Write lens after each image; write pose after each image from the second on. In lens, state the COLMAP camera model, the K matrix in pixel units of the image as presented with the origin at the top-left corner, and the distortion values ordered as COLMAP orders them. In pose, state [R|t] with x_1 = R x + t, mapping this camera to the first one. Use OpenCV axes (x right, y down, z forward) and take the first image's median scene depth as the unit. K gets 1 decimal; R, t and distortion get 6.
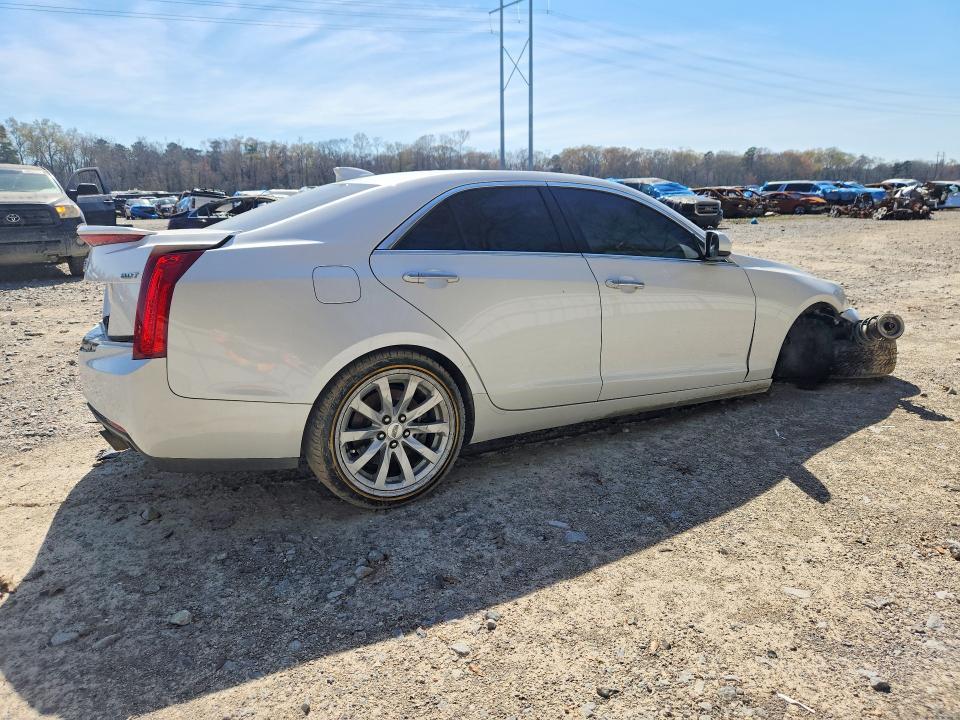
lens RADIAL K [[737.0, 0, 480.0], [0, 737.0, 360.0], [0, 0, 1]] dist [0.011364, -0.000245]
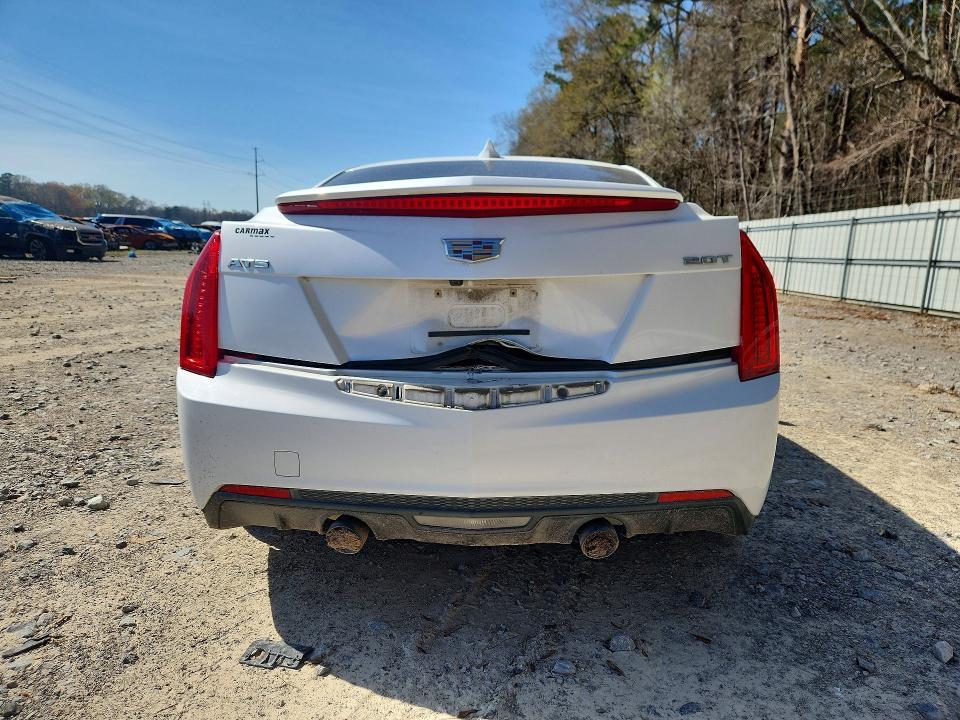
lens RADIAL K [[737.0, 0, 480.0], [0, 737.0, 360.0], [0, 0, 1]] dist [0.011364, -0.000245]
pose [[0.437948, -0.089215, 0.894563, -0.249412], [0.146491, 0.988846, 0.026901, -0.016152], [-0.886985, 0.119264, 0.446132, 0.193716]]
